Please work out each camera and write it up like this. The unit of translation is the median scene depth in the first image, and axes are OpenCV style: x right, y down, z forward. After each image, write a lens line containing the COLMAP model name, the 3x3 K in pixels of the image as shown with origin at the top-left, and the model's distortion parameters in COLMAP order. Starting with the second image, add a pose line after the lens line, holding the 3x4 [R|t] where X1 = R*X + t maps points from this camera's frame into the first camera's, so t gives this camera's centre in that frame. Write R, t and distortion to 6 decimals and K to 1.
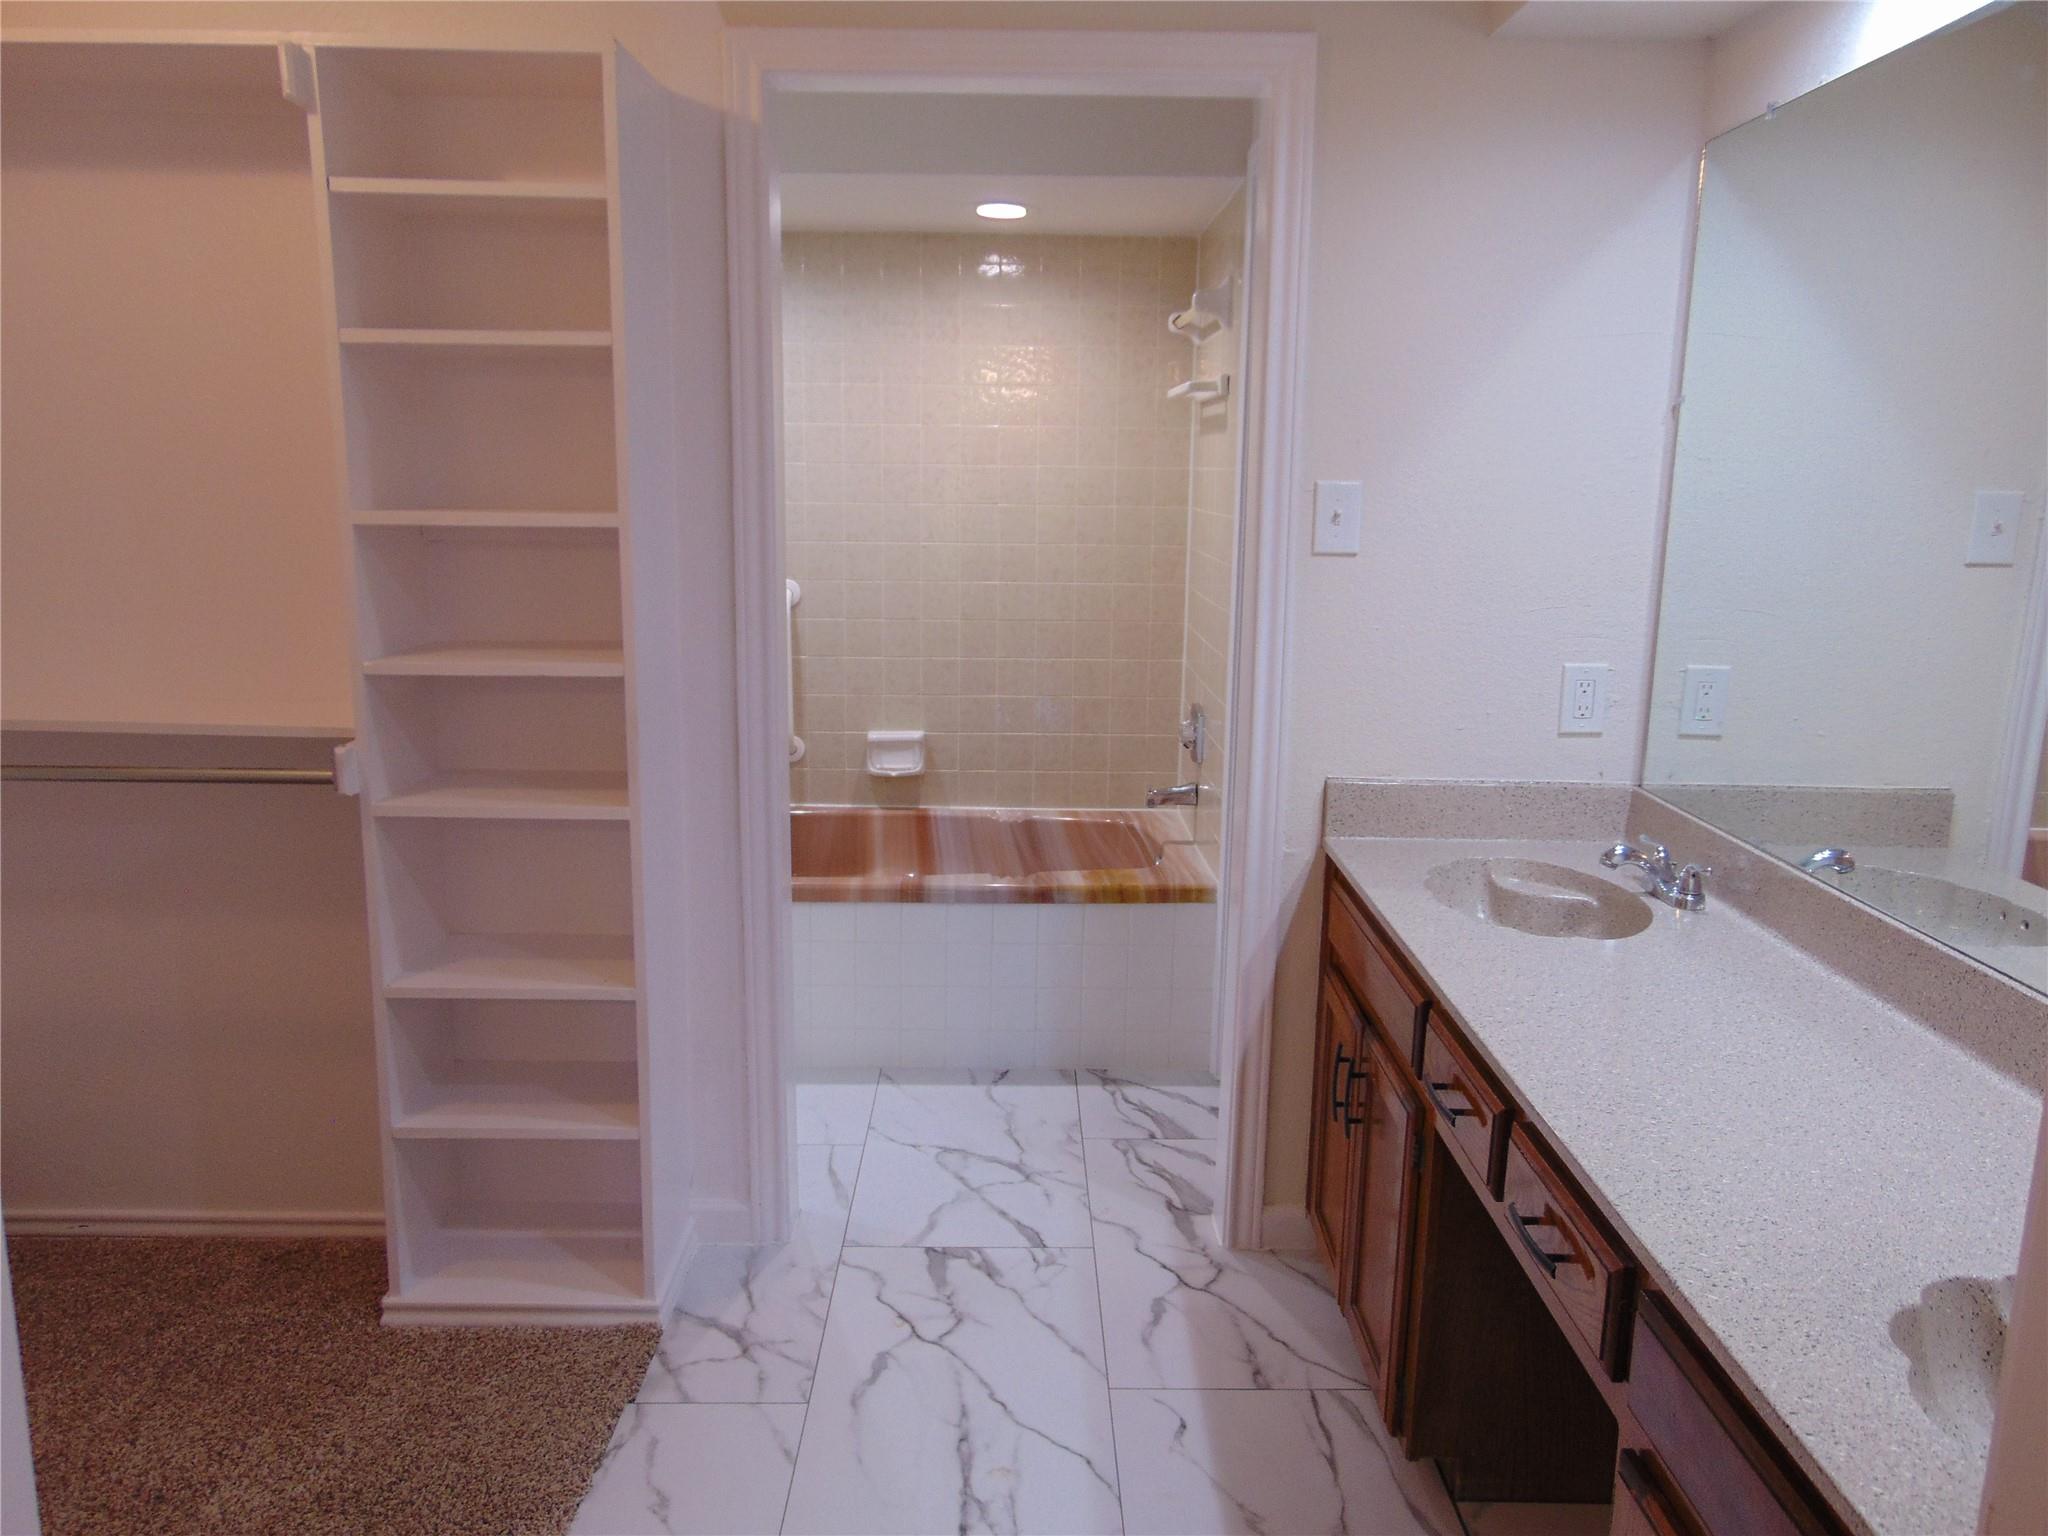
lens RADIAL K [[1536.7, 0, 1019.0], [0, 1536.7, 769.9], [0, 0, 1]] dist [-0.037013, 0.080337]
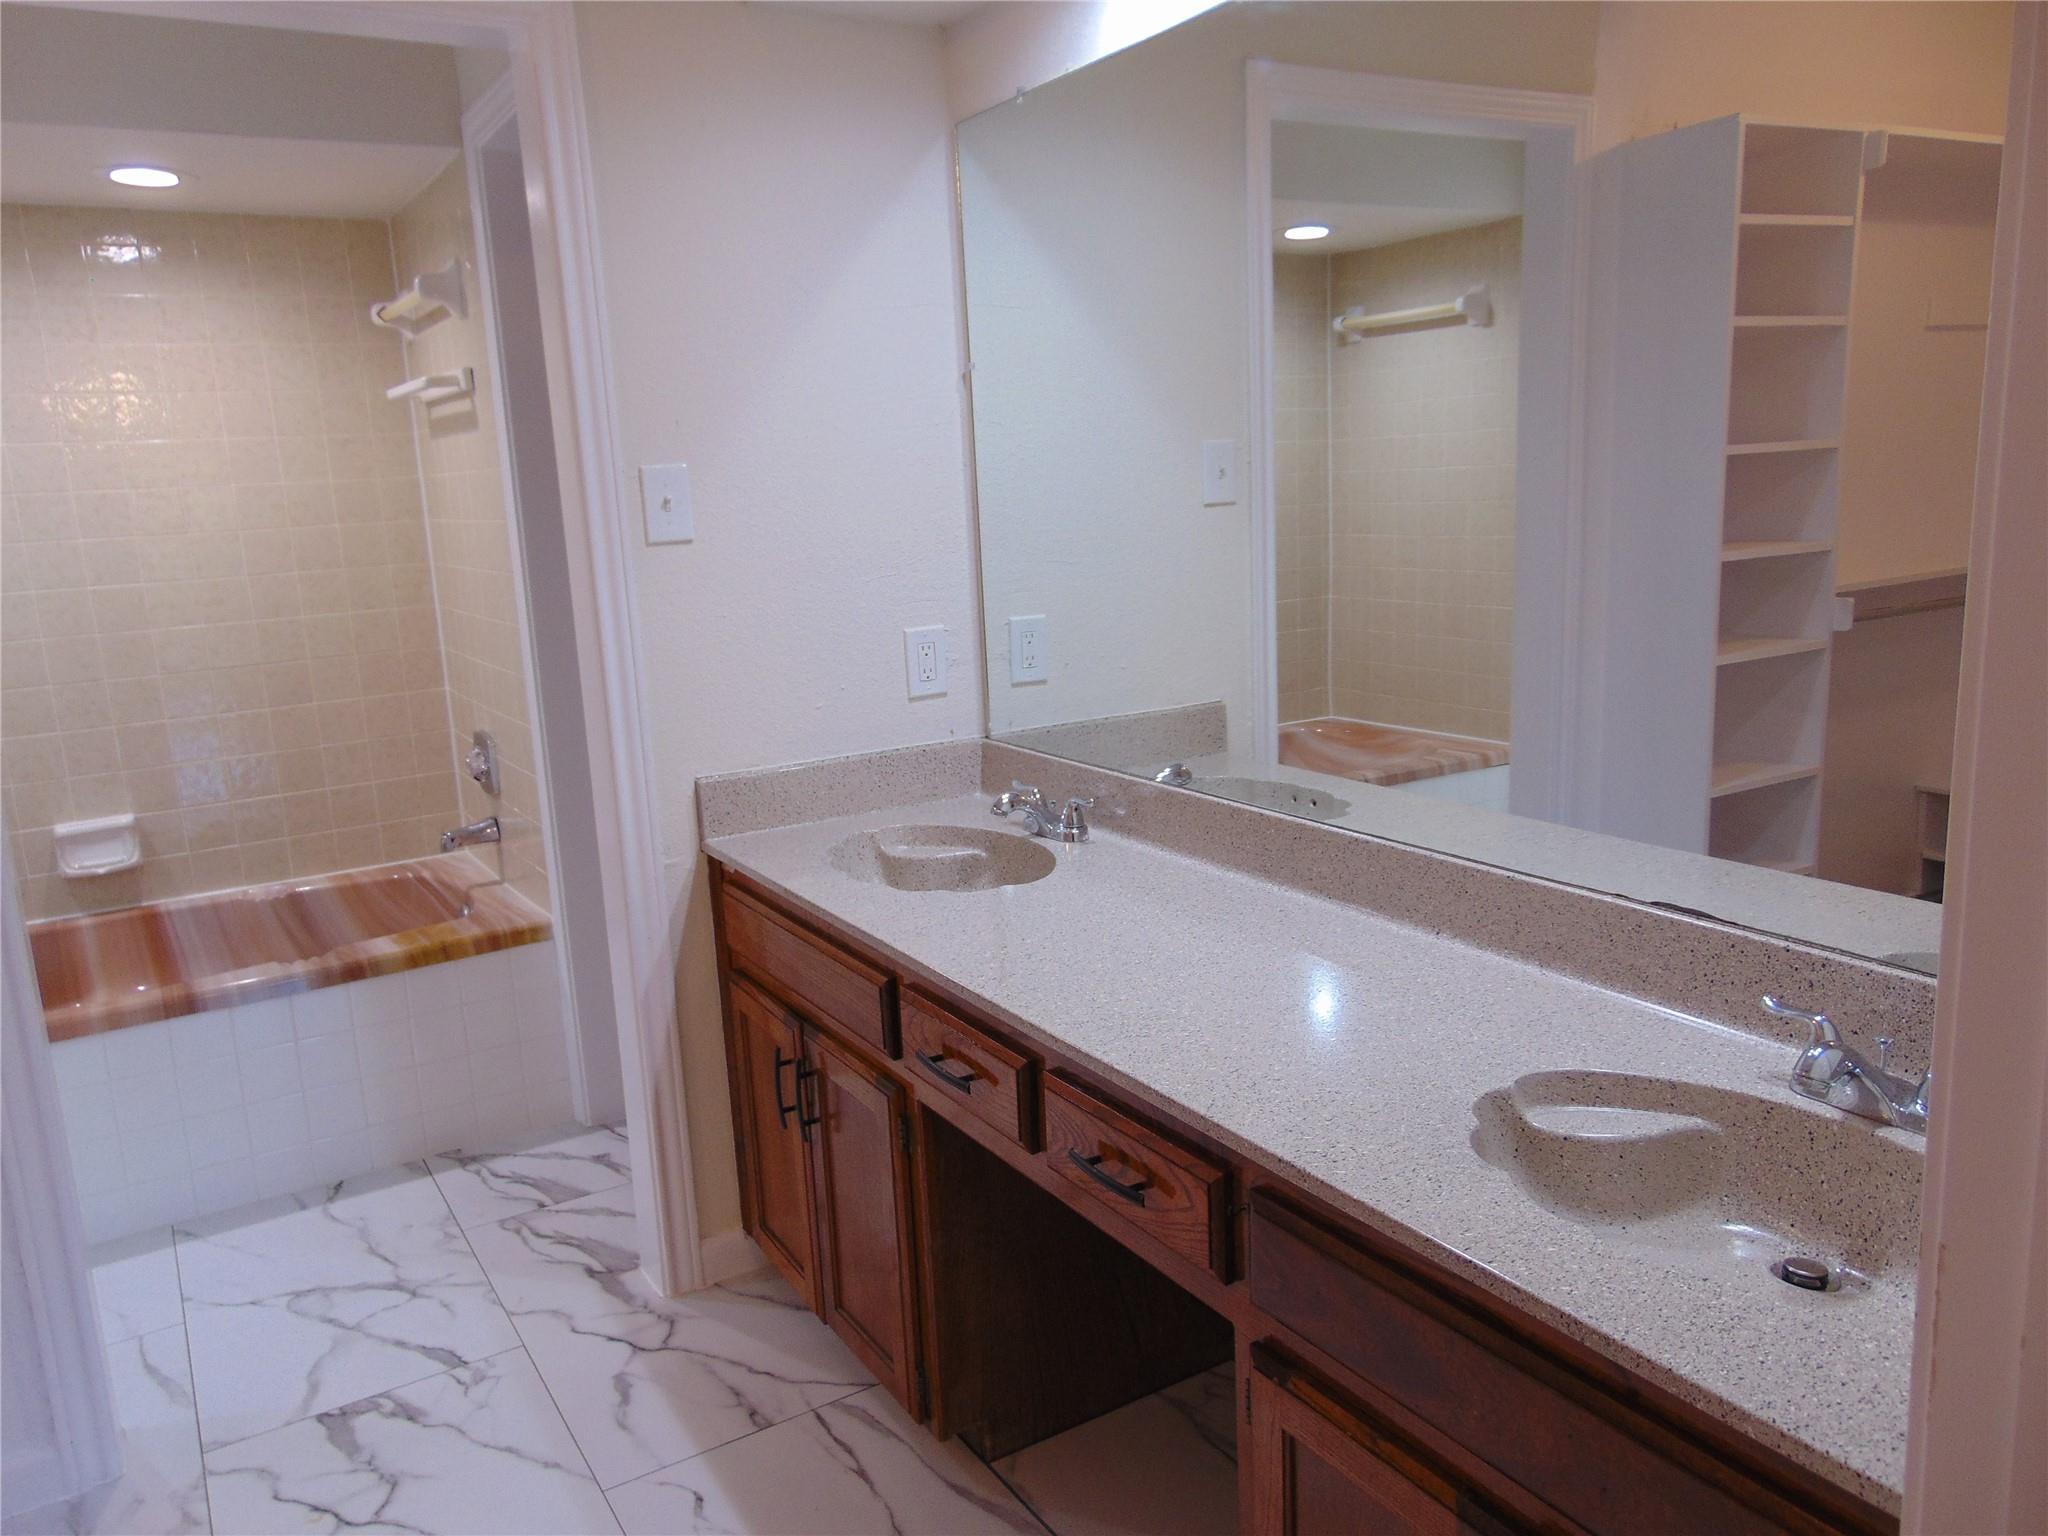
lens RADIAL K [[1536.7, 0, 1019.0], [0, 1536.7, 769.9], [0, 0, 1]] dist [-0.037013, 0.080337]
pose [[0.855129, -0.156821, 0.494127, -0.095753], [0.160537, 0.986401, 0.035231, -0.001313], [-0.492933, 0.049199, 0.868675, 0.078546]]
